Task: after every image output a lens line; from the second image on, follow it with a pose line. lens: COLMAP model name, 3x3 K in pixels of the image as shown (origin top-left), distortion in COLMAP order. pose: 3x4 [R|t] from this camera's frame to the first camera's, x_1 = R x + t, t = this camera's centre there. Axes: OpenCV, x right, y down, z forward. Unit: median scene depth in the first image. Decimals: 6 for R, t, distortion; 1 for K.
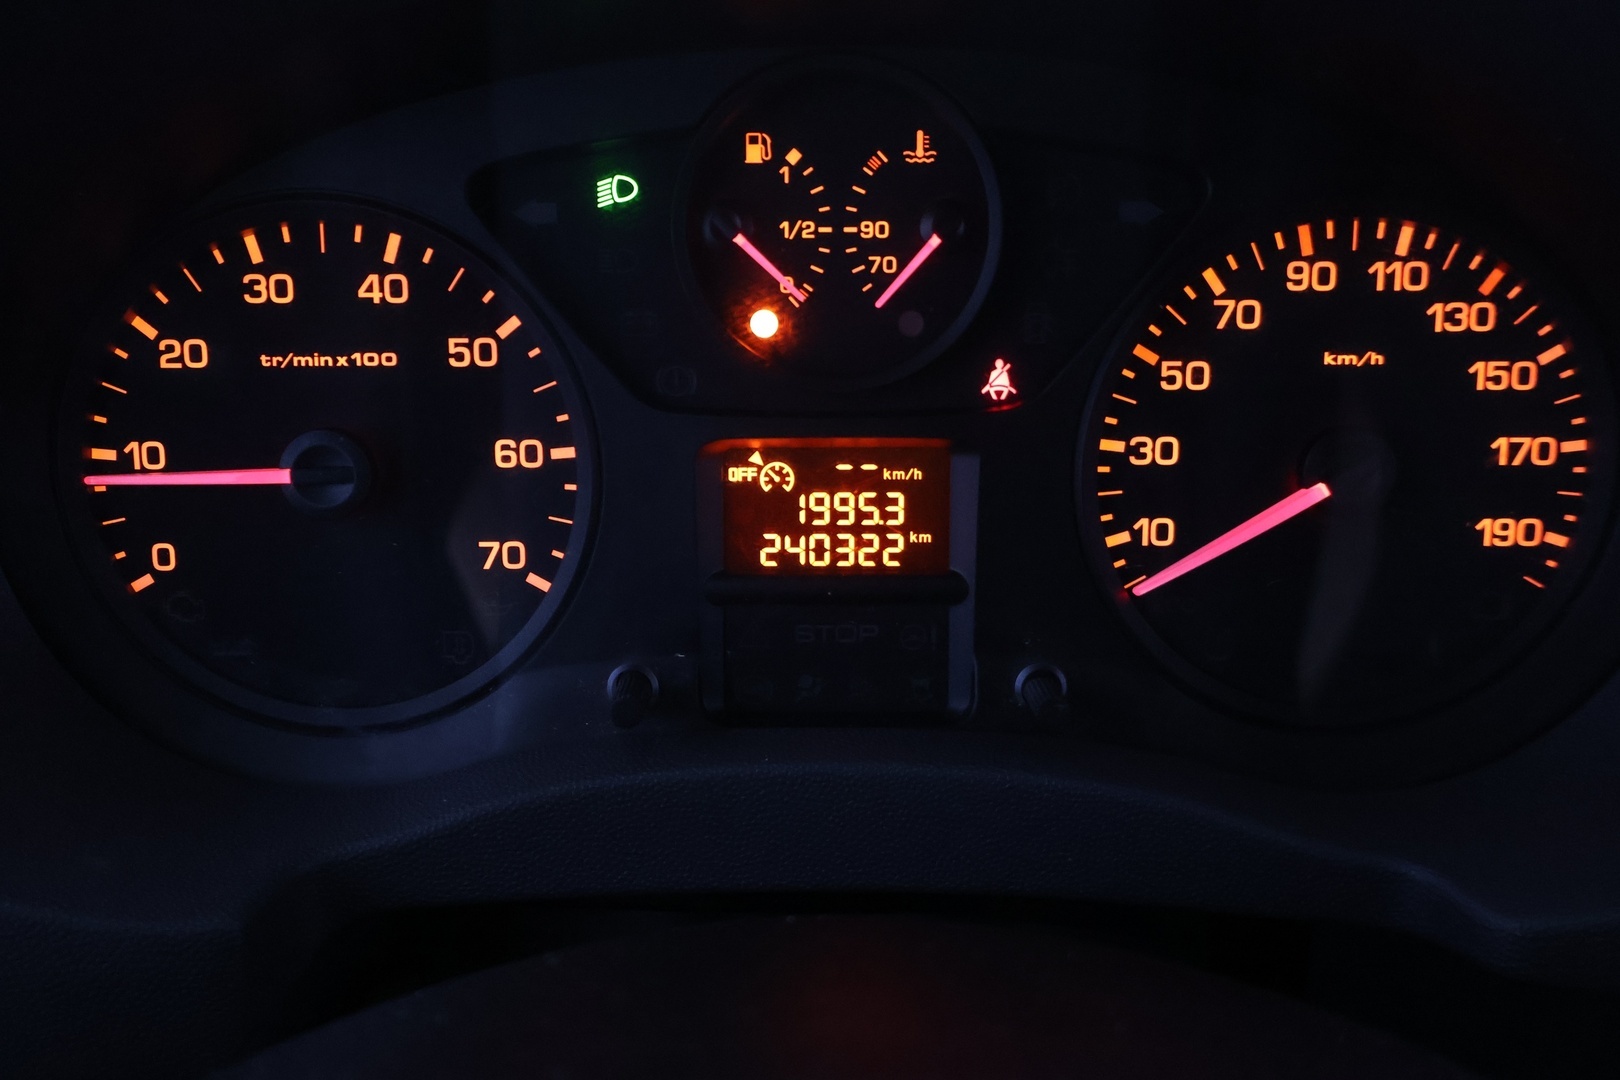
lens RADIAL K [[1385.5, 0, 809.2], [0, 1385.5, 537.1], [0, 0, 1]] dist [-0.013235, -0.004018]
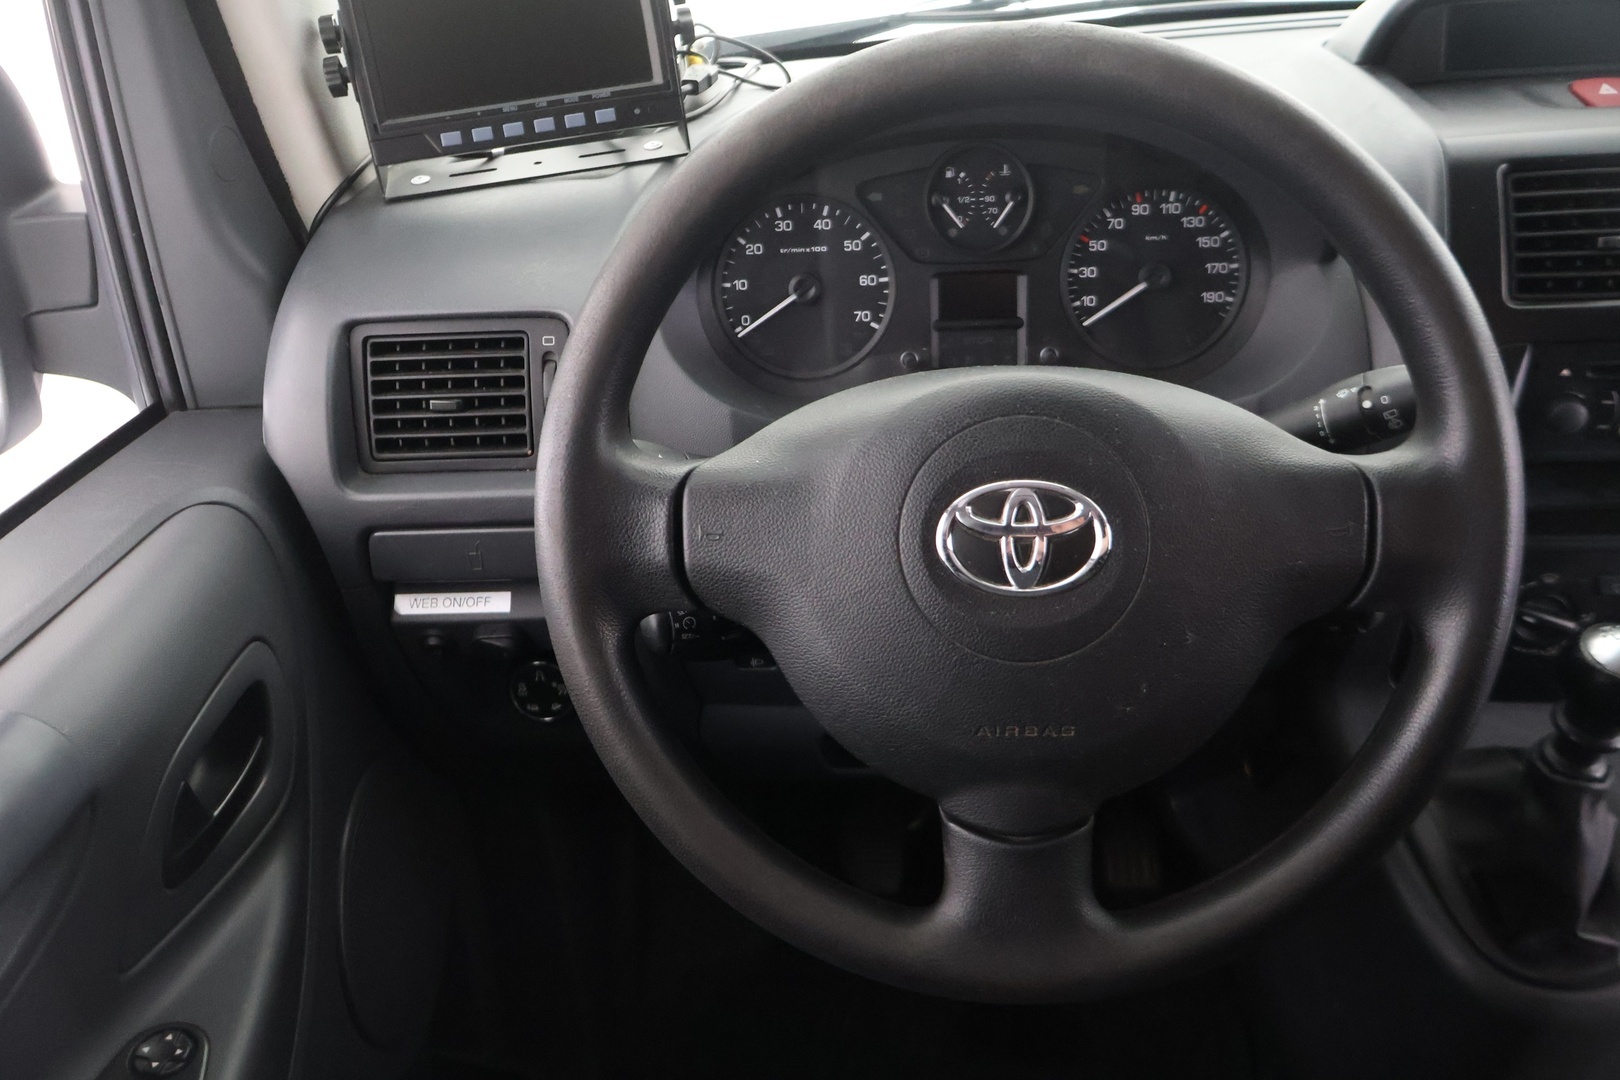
lens RADIAL K [[1385.5, 0, 812.7], [0, 1385.5, 545.8], [0, 0, 1]] dist [-0.013235, -0.004018]
pose [[0.998727, -0.024179, -0.044268, -0.214400], [0.028164, 0.995385, 0.091737, 0.228975], [0.041845, -0.092867, 0.994799, -1.986595]]
